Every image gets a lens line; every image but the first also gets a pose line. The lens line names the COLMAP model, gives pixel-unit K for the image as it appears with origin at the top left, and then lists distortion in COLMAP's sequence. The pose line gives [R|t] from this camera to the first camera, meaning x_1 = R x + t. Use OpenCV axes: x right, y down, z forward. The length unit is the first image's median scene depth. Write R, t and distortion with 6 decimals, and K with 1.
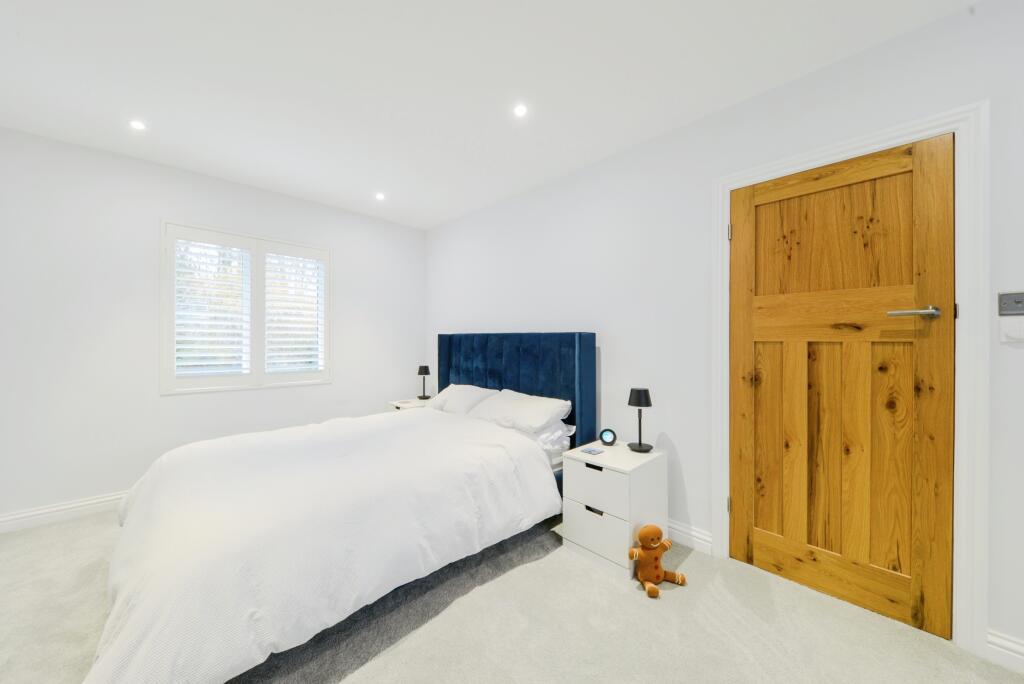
lens RADIAL K [[352.8, 0, 513.3], [0, 352.8, 345.4], [0, 0, 1]] dist [0.000422, -0.000035]
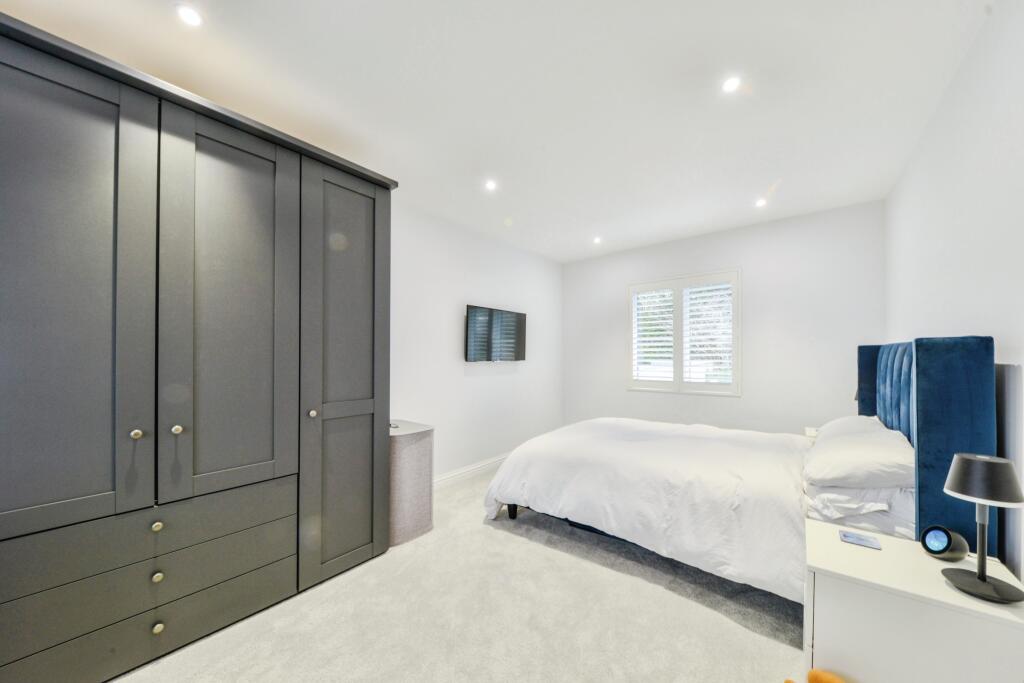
lens RADIAL K [[361.5, 0, 517.0], [0, 361.5, 367.8], [0, 0, 1]] dist [-0.000504, -0.000105]
pose [[0.109757, 0.022261, -0.993709, 0.794328], [-0.003674, 0.999751, 0.021991, 0.001599], [0.993952, 0.001237, 0.109812, 0.385213]]
